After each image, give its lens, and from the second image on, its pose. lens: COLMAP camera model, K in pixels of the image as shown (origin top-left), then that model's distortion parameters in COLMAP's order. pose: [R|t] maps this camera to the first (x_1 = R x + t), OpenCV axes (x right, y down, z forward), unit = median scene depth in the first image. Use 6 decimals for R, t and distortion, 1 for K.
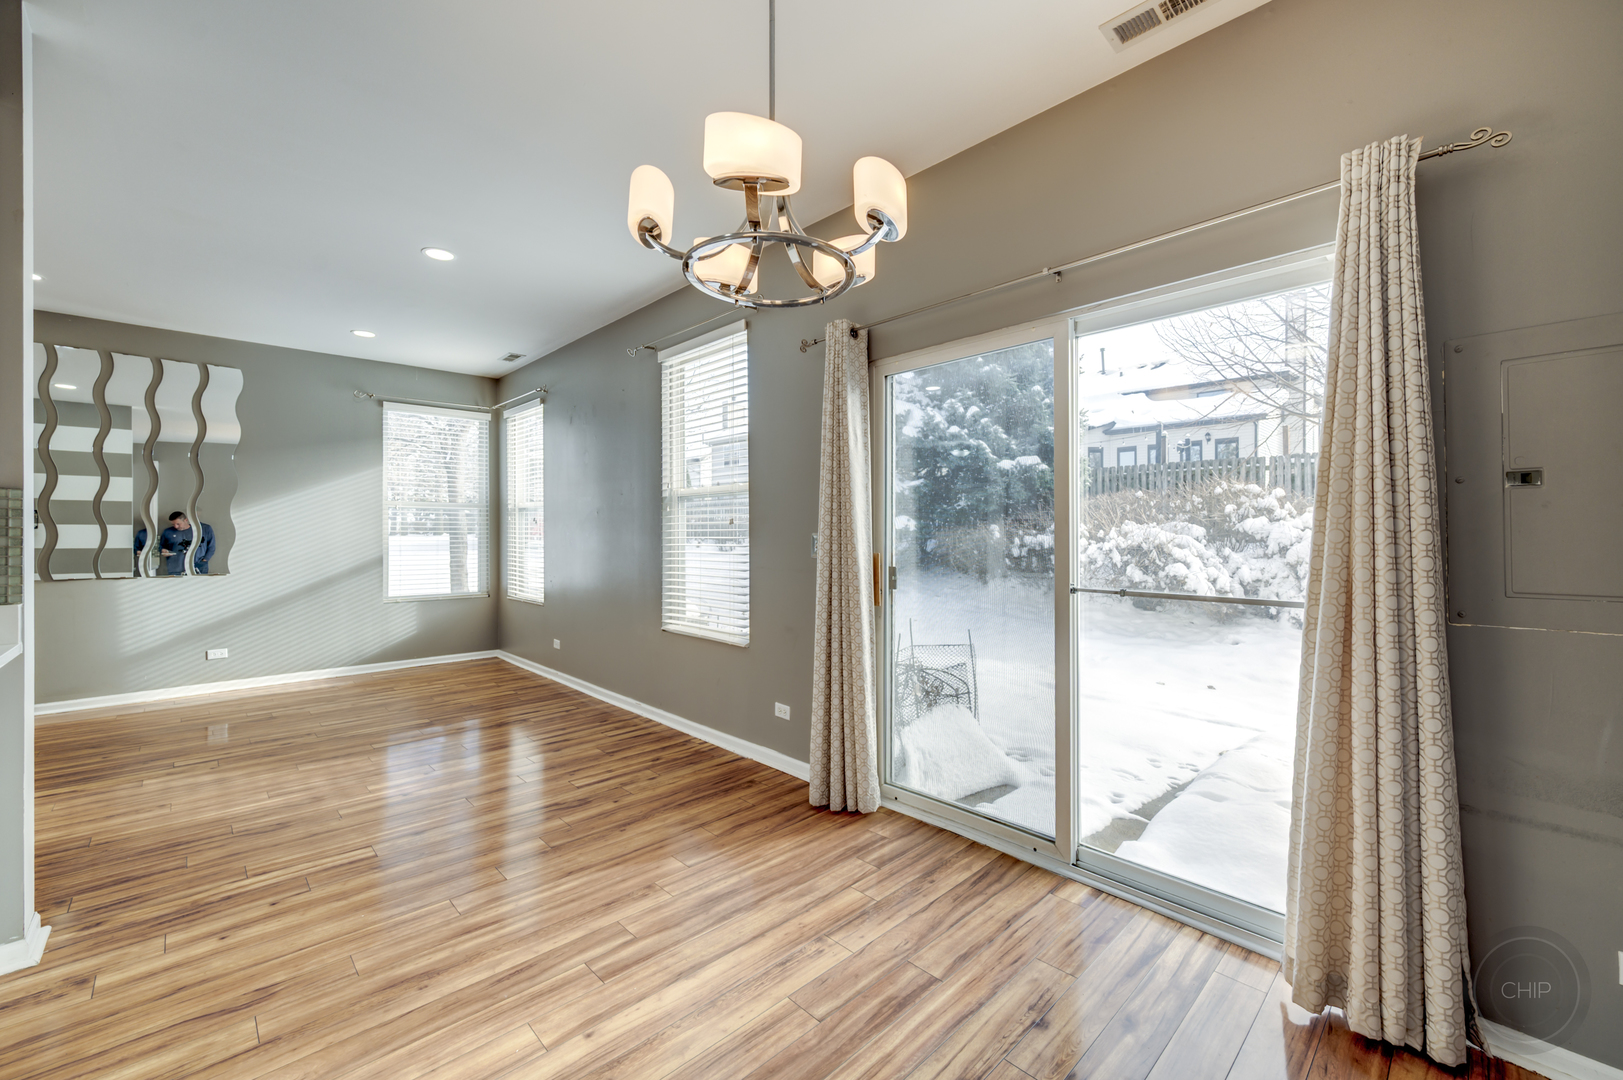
lens RADIAL K [[656.2, 0, 814.0], [0, 656.2, 534.2], [0, 0, 1]] dist [-0.001052, -0.000160]
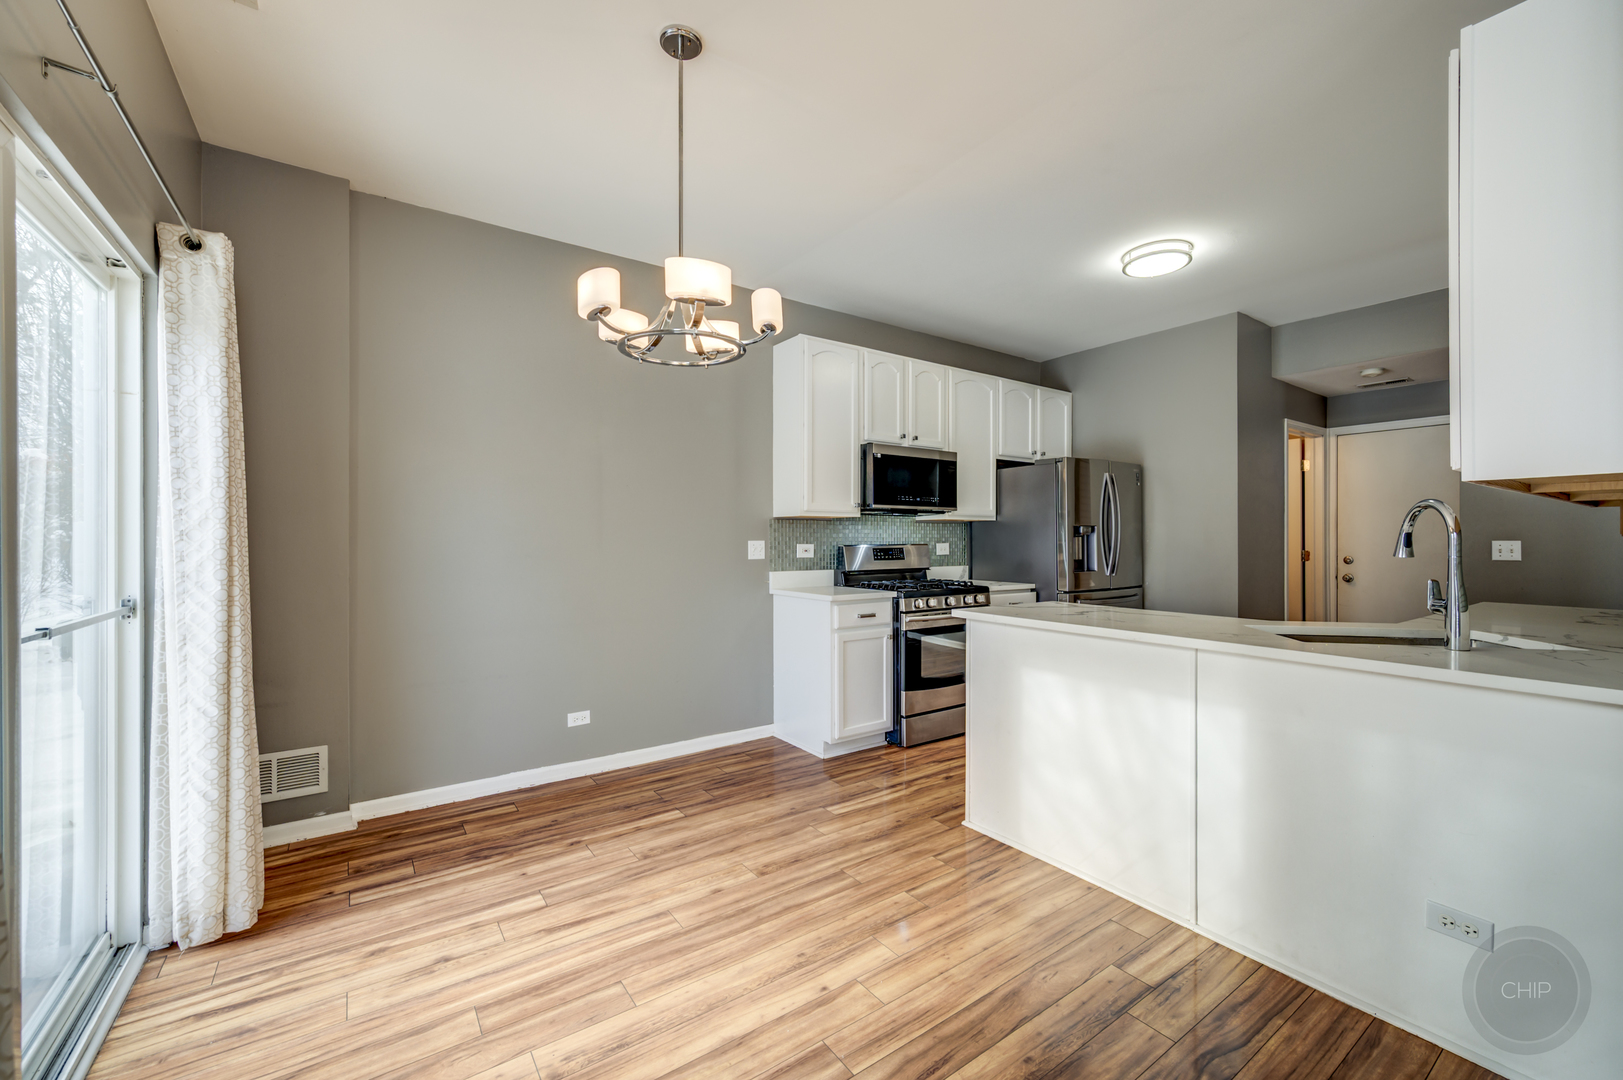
lens RADIAL K [[652.6, 0, 810.0], [0, 652.6, 538.6], [0, 0, 1]] dist [-0.001512, -0.000403]
pose [[-0.987564, 0.000541, 0.157215, -0.319698], [0.001054, 0.999994, 0.003178, -0.002674], [-0.157213, 0.003305, -0.987559, 1.356031]]
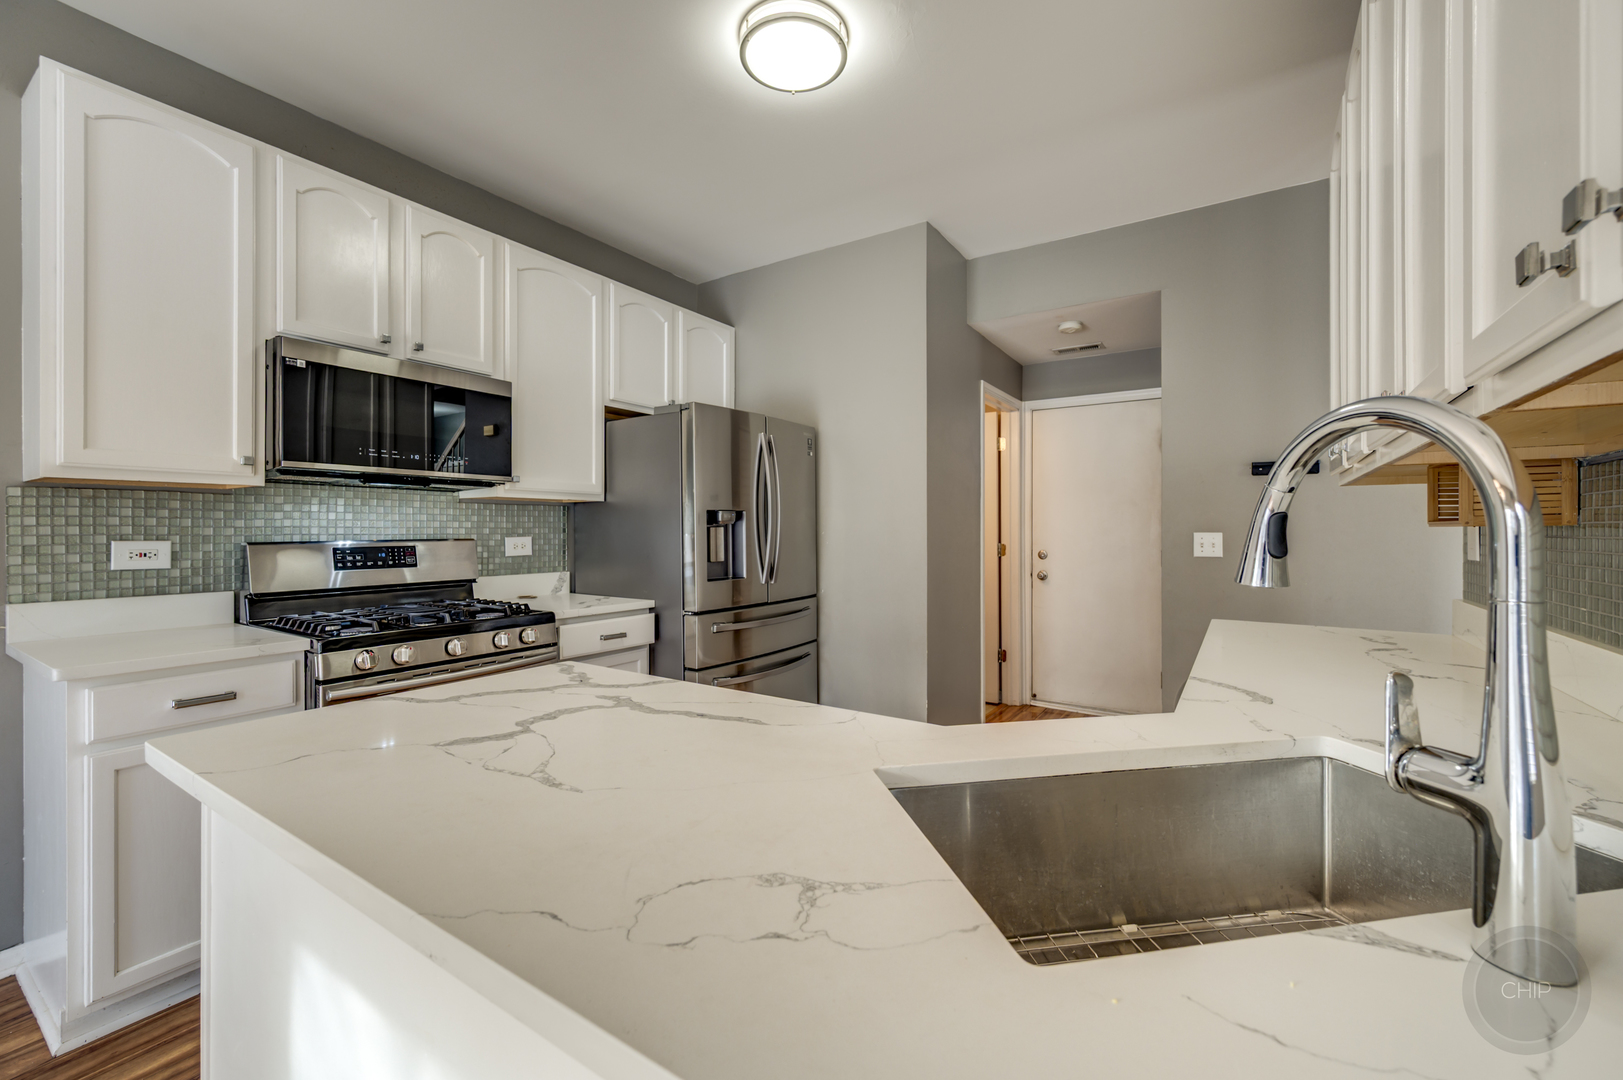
lens RADIAL K [[660.4, 0, 817.3], [0, 660.4, 532.0], [0, 0, 1]] dist [0.000049, -0.000082]
pose [[-0.974810, 0.000866, -0.223034, -0.679589], [-0.000700, 0.999976, 0.006940, -0.000243], [0.223034, 0.006922, -0.974786, 0.663816]]
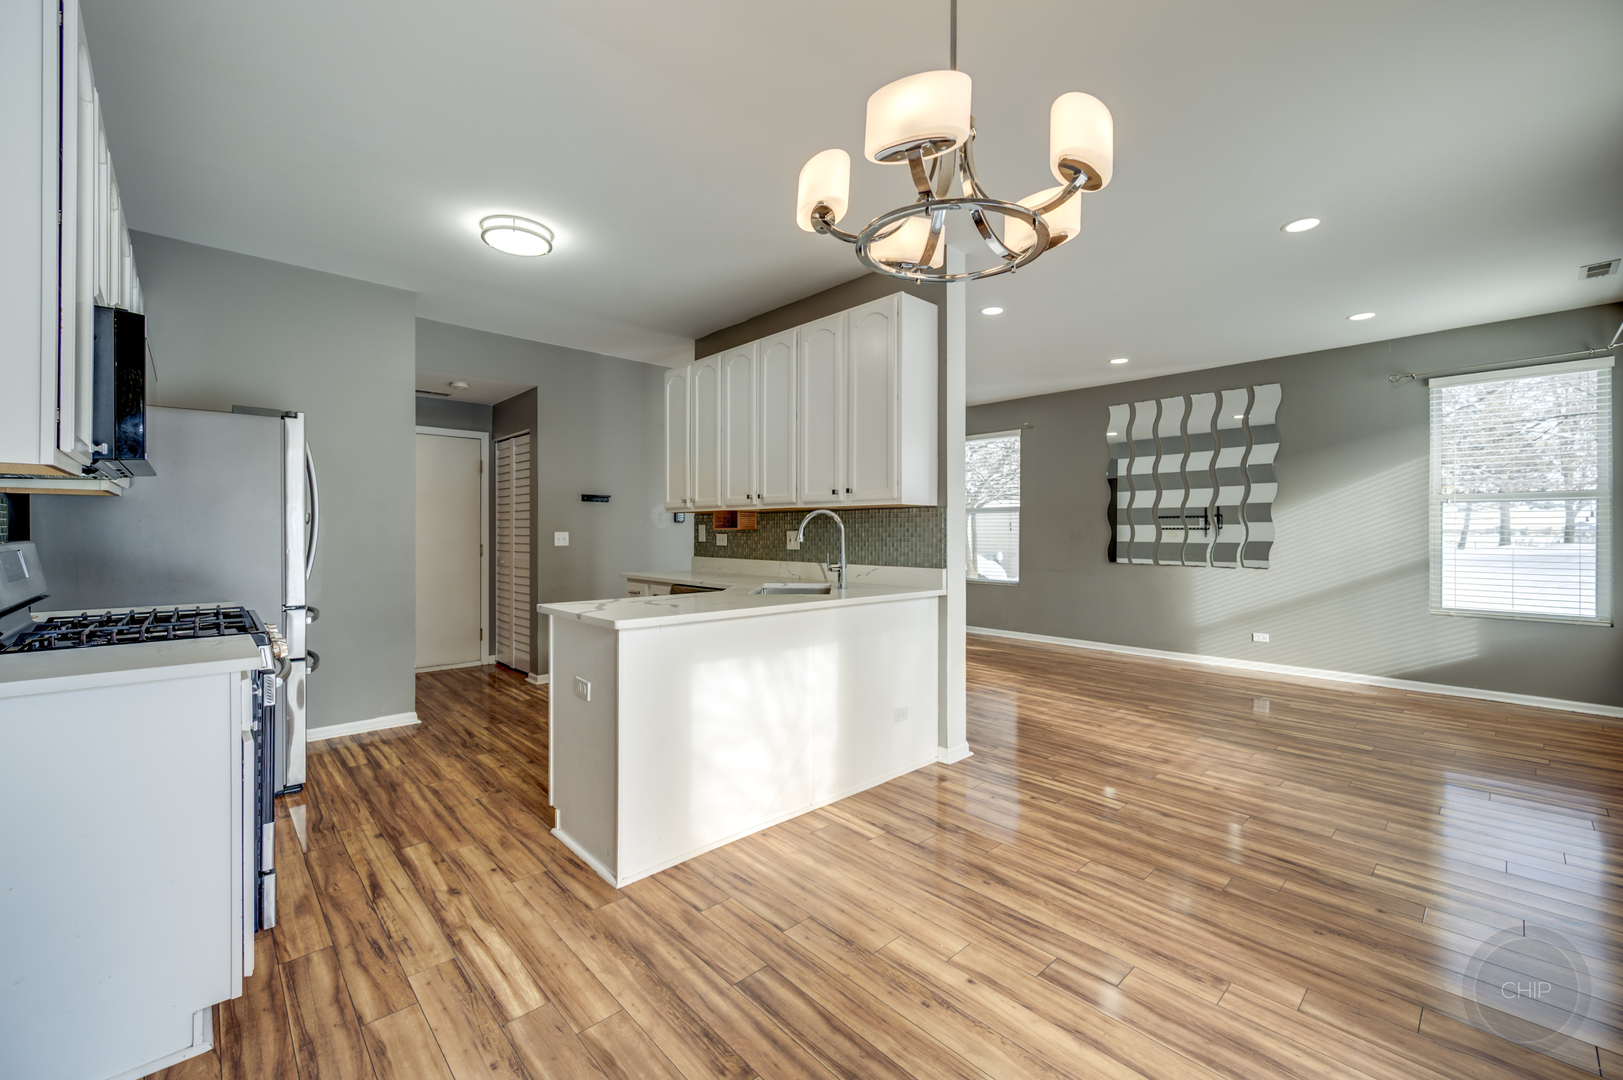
lens RADIAL K [[660.4, 0, 817.3], [0, 660.4, 532.0], [0, 0, 1]] dist [0.000049, -0.000082]
pose [[-0.009192, 0.001988, -0.999956, 0.502989], [-0.005121, 0.999985, 0.002035, 0.001004], [0.999945, 0.005140, -0.009182, 0.483200]]
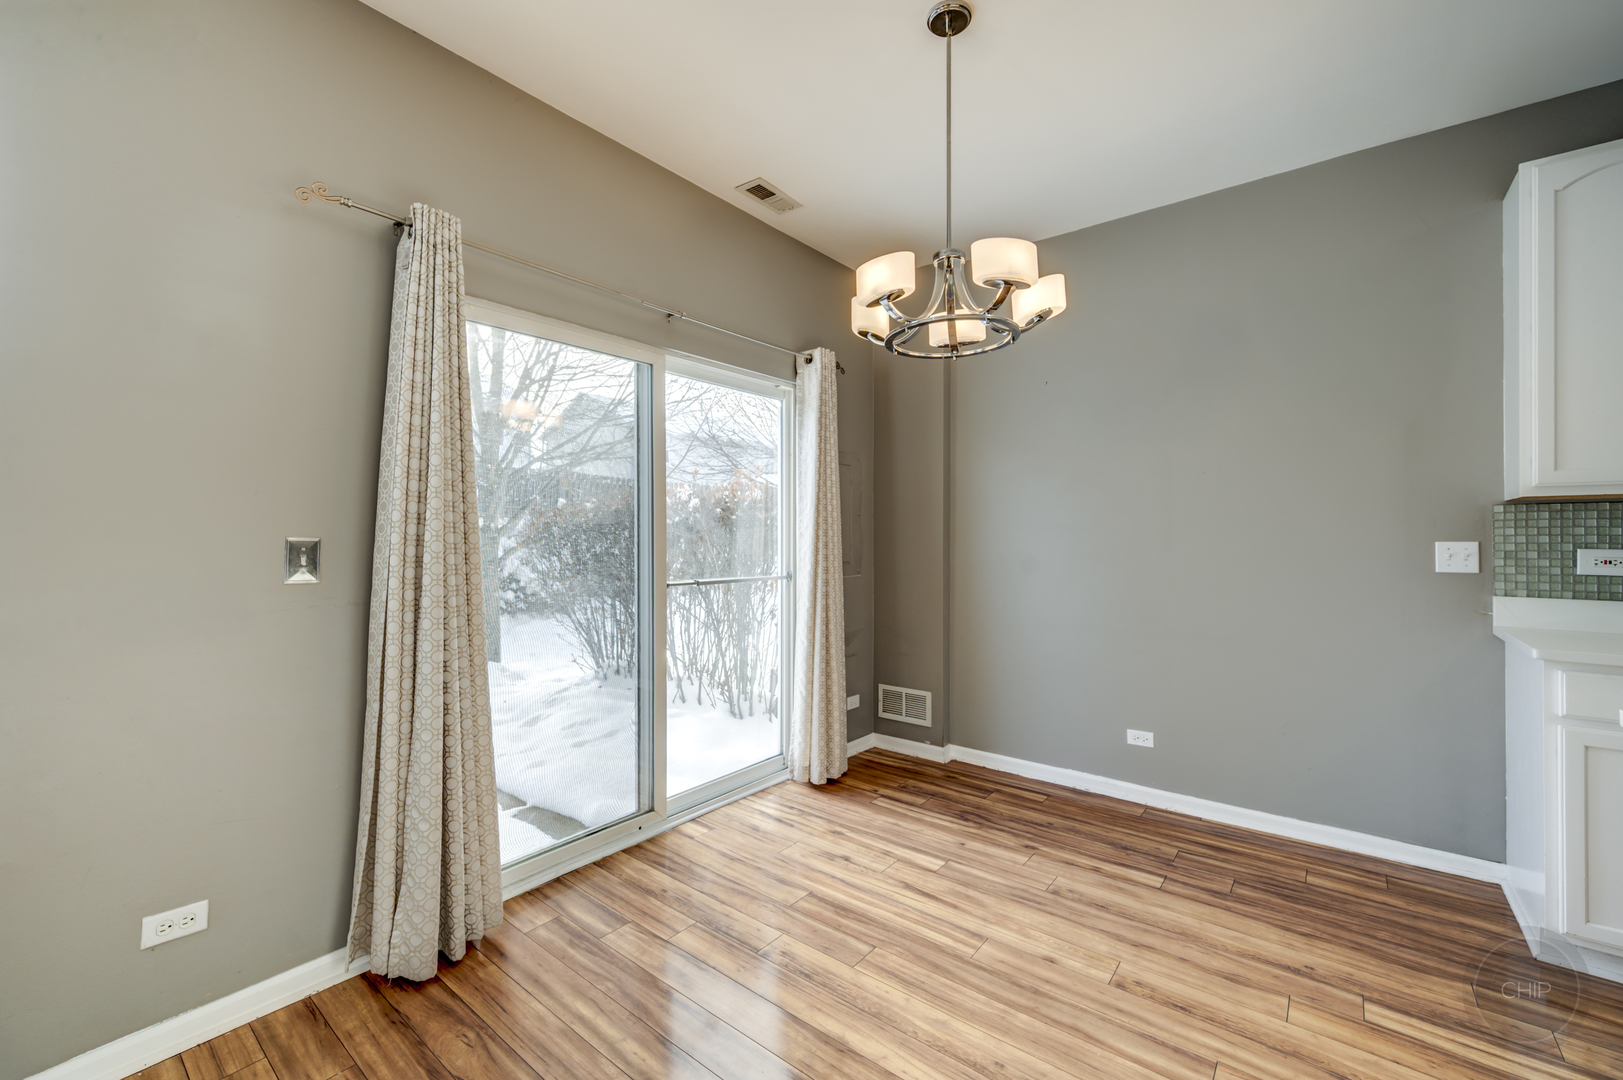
lens RADIAL K [[660.4, 0, 817.3], [0, 660.4, 532.0], [0, 0, 1]] dist [0.000049, -0.000082]
pose [[-0.131997, 0.006532, 0.991229, -0.783191], [0.002056, 0.999978, -0.006316, -0.002503], [-0.991248, 0.001204, -0.132007, 0.844046]]
